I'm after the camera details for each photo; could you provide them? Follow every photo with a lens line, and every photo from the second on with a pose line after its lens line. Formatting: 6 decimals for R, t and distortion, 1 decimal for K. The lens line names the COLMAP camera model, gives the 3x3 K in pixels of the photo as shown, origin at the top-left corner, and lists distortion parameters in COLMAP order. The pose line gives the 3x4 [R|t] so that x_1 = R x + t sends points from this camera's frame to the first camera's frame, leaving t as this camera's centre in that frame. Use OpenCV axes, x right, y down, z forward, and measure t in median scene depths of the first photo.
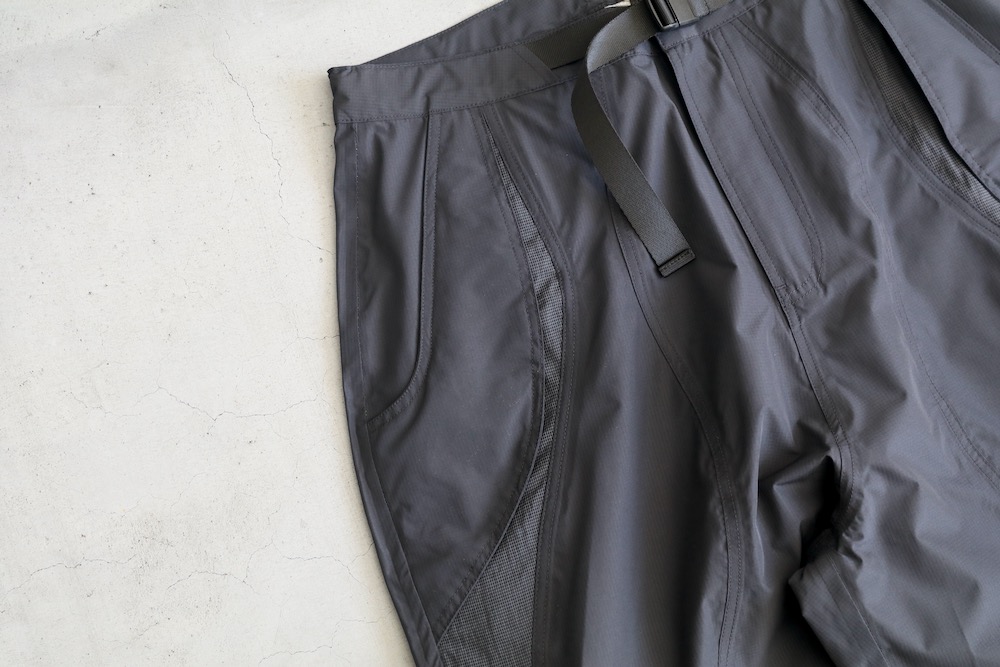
lens RADIAL K [[1369.4, 0, 497.5], [0, 1369.4, 334.8], [0, 0, 1]] dist [-0.065232, 0.000000]
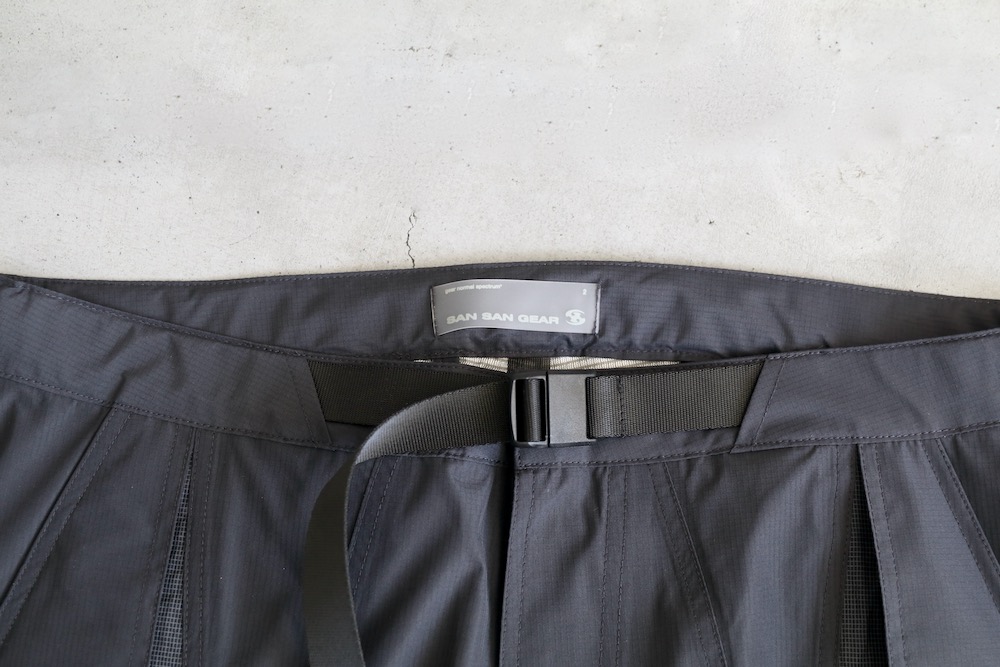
lens RADIAL K [[1819.5, 0, 500.7], [0, 1819.5, 331.8], [0, 0, 1]] dist [-0.017295, 0.000000]
pose [[0.906640, 0.409741, -0.100584, 0.171549], [-0.408461, 0.912144, 0.033956, -0.287217], [0.105660, 0.010299, 0.994349, 0.219030]]
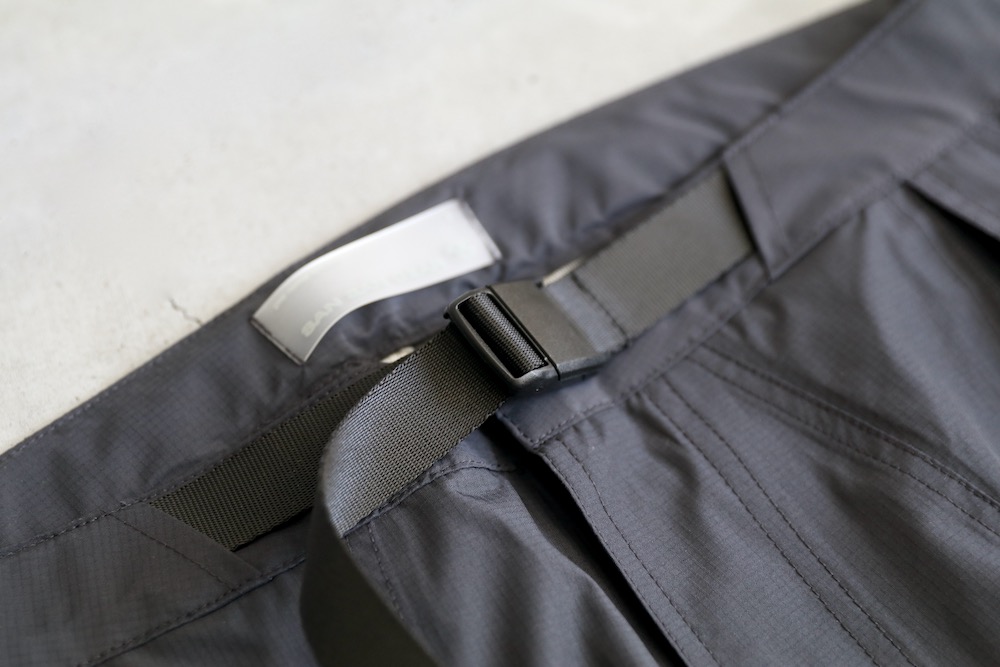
lens RADIAL K [[2270.8, 0, 496.2], [0, 2270.8, 332.8], [0, 0, 1]] dist [0.006122, 0.000000]
pose [[0.976944, -0.161612, 0.139507, 0.032796], [0.203901, 0.899983, -0.385300, -0.003065], [-0.063284, 0.404862, 0.912185, 0.431861]]
